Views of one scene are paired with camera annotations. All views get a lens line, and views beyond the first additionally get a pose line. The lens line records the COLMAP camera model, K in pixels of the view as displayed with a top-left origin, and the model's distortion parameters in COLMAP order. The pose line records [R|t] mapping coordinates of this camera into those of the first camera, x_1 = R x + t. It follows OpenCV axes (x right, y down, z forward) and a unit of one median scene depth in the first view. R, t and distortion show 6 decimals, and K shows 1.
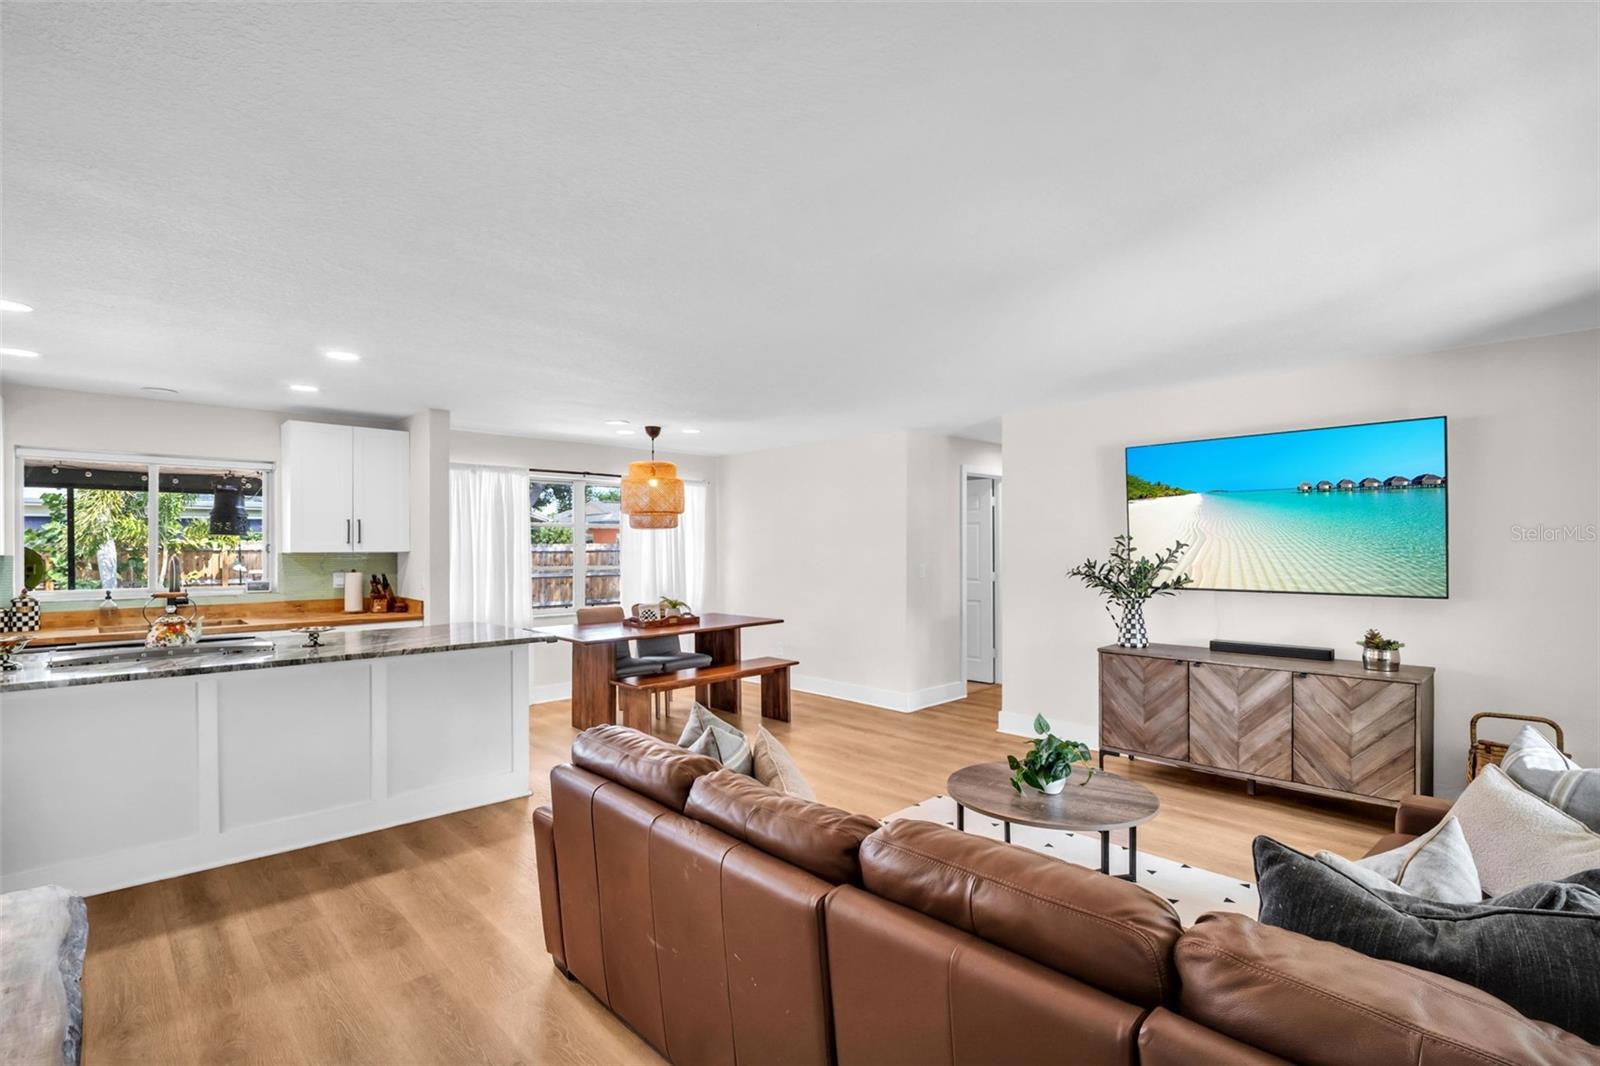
lens RADIAL K [[758.3, 0, 799.9], [0, 758.3, 549.2], [0, 0, 1]] dist [-0.002057, -0.000402]
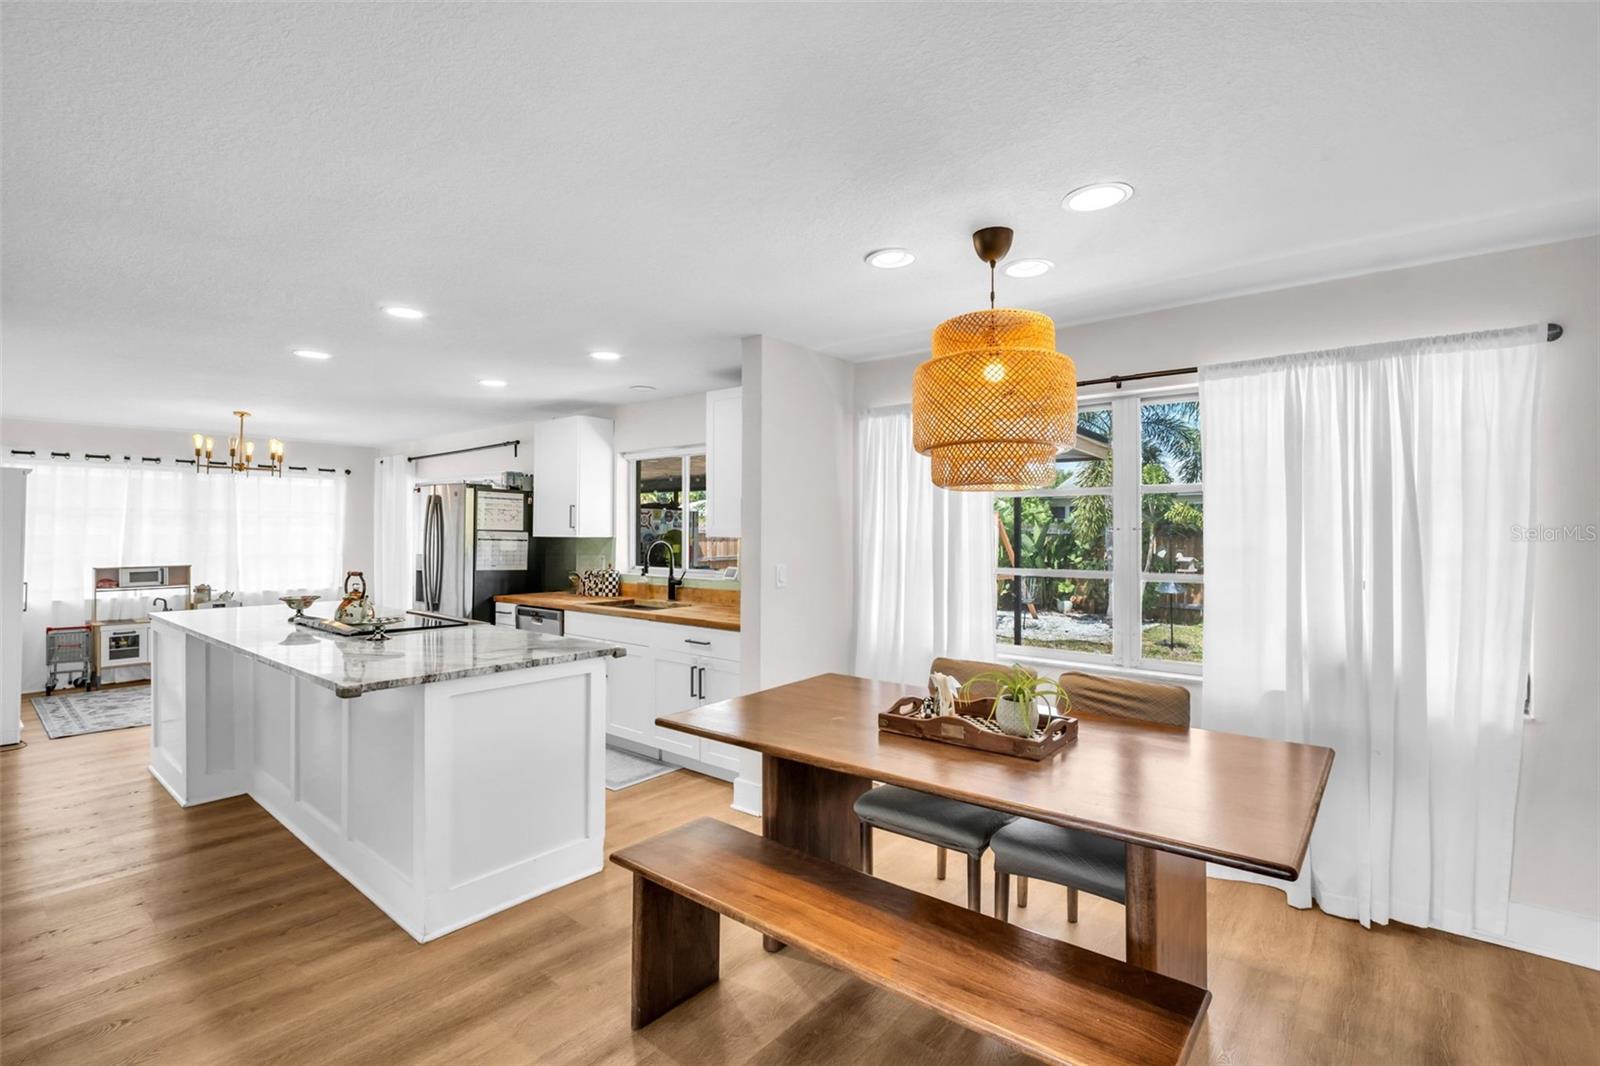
lens RADIAL K [[729.6, 0, 800.0], [0, 729.6, 533.0], [0, 0, 1]] dist [-0.009412, -0.000371]
pose [[0.124130, 0.003277, -0.992261, 0.201452], [-0.005988, 0.999979, 0.002553, -0.003840], [0.992248, 0.005625, 0.124147, 0.963234]]
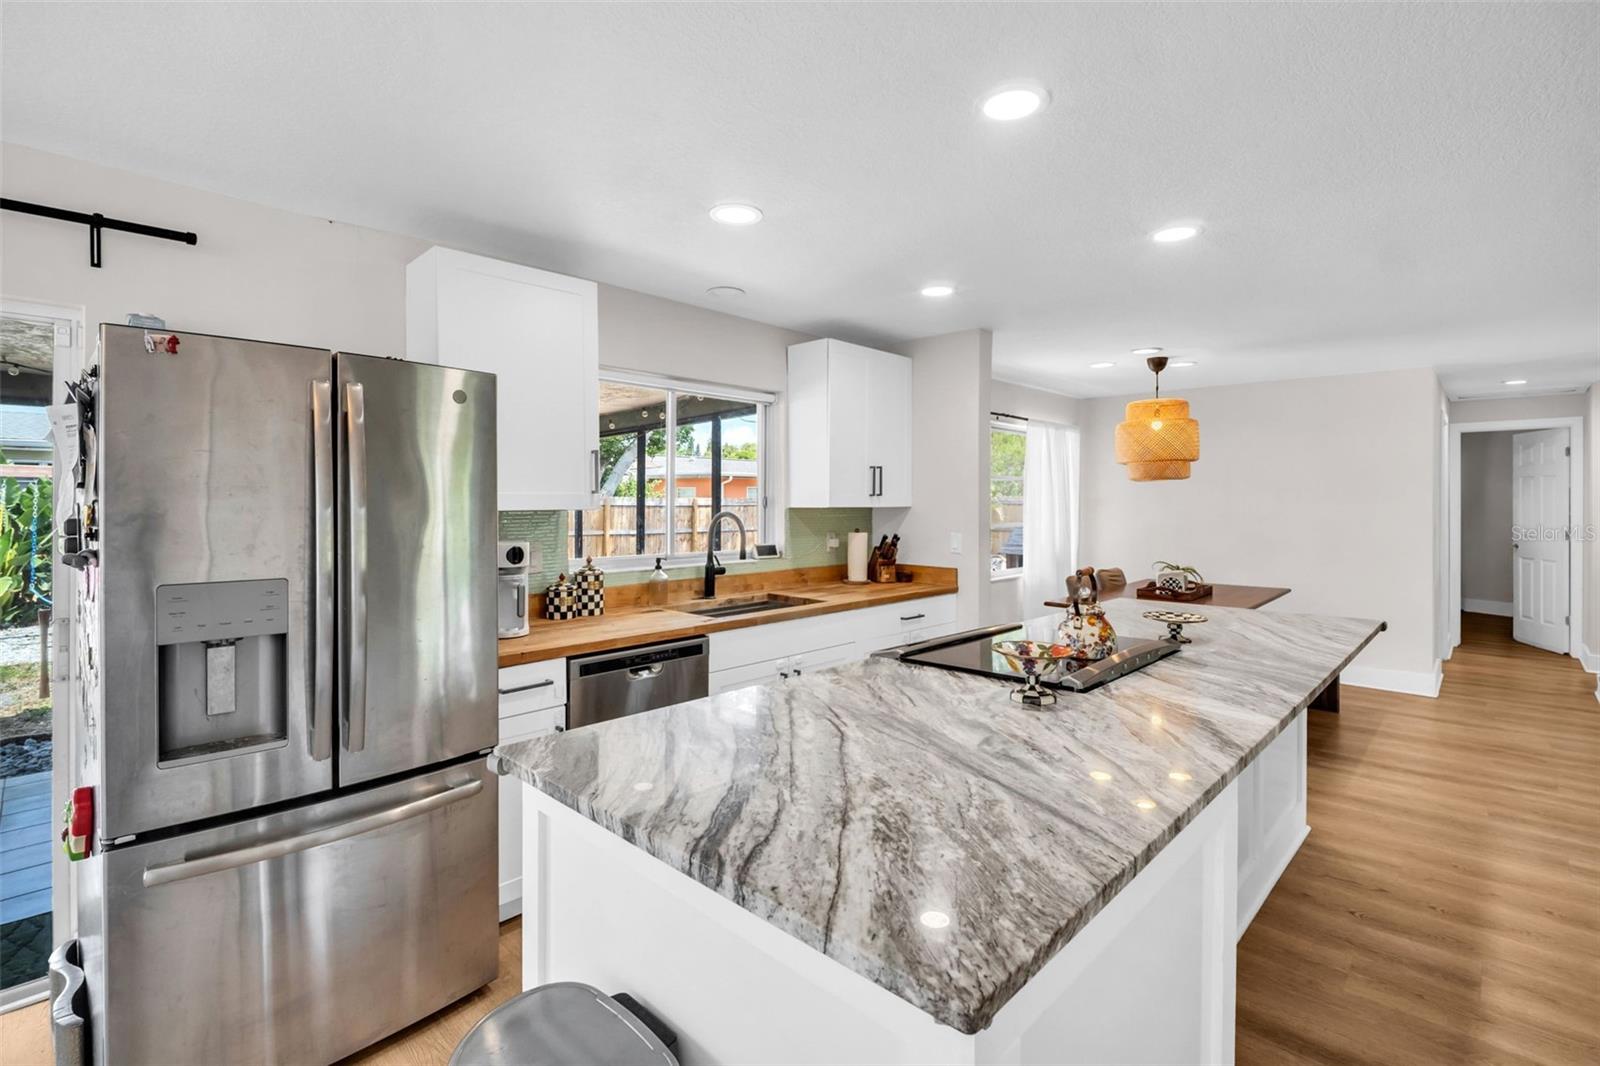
lens RADIAL K [[744.3, 0, 807.7], [0, 744.3, 503.8], [0, 0, 1]] dist [-0.003292, -0.000541]
pose [[0.998523, 0.002871, 0.054256, -0.706206], [-0.002867, 0.999996, -0.000151, 0.000726], [-0.054256, -0.000005, 0.998527, 0.225173]]
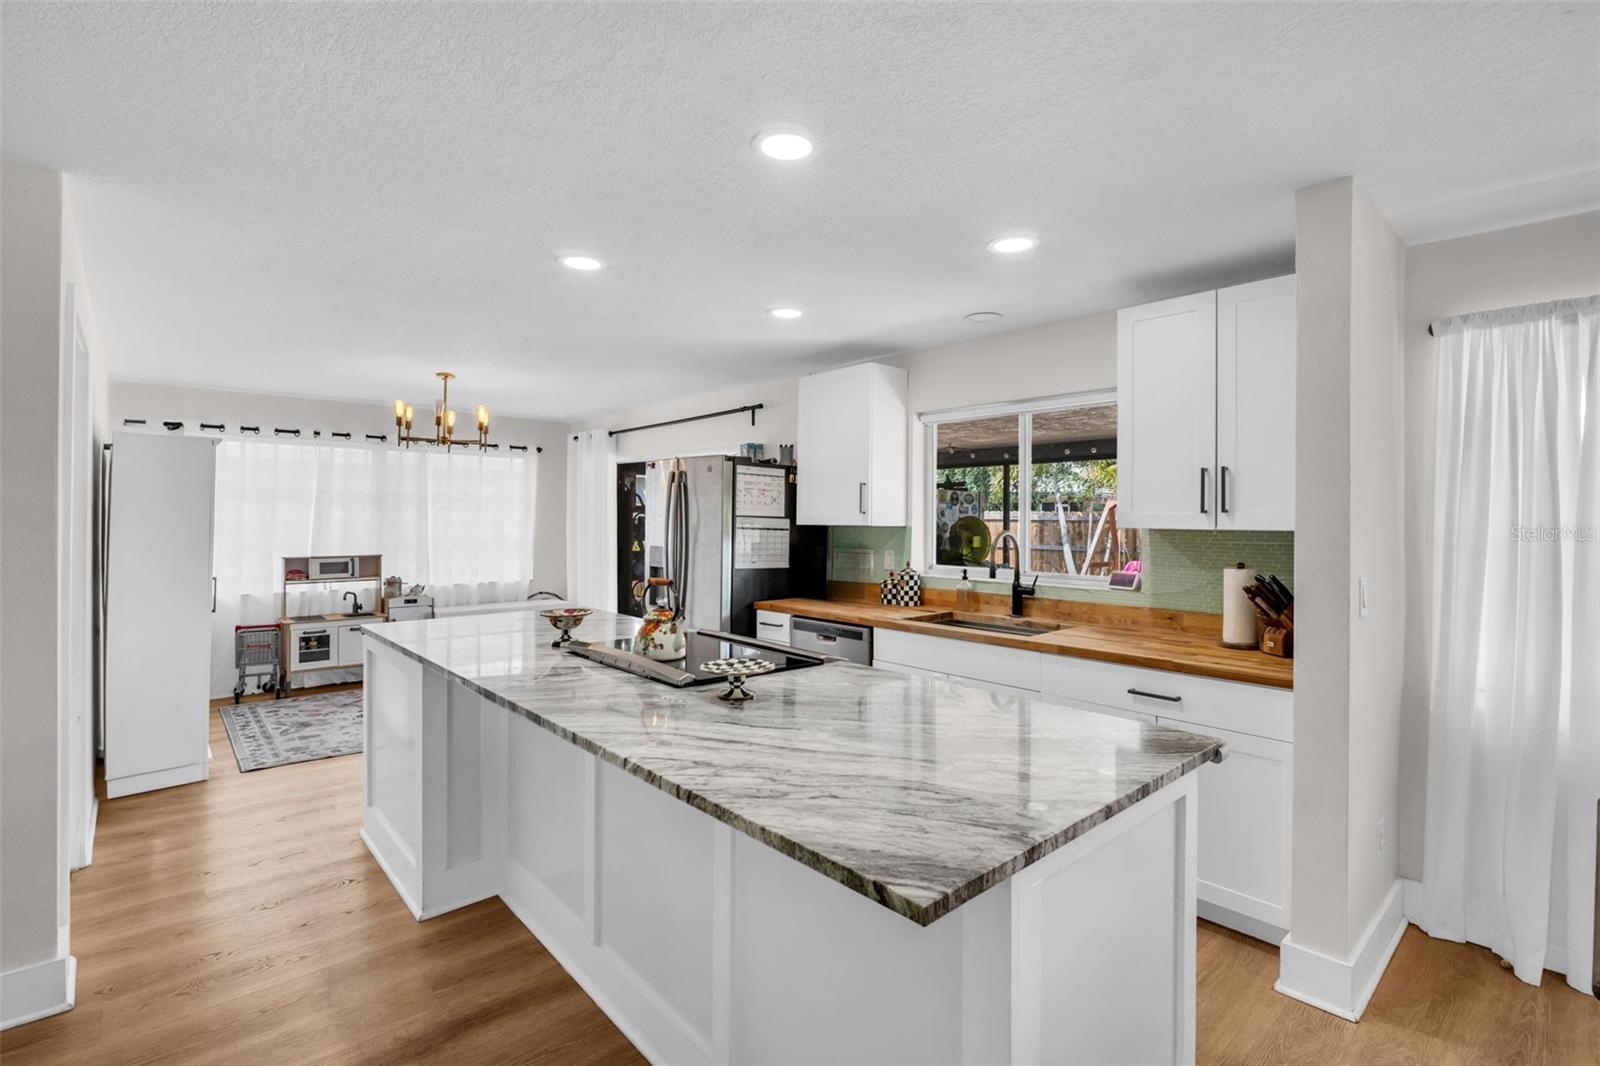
lens RADIAL K [[738.6, 0, 808.6], [0, 738.6, 522.6], [0, 0, 1]] dist [-0.004817, -0.000378]
pose [[-0.017411, 0.006641, -0.999826, -0.074969], [-0.010141, 0.999925, 0.006818, -0.001838], [0.999797, 0.010258, -0.017342, 0.732137]]
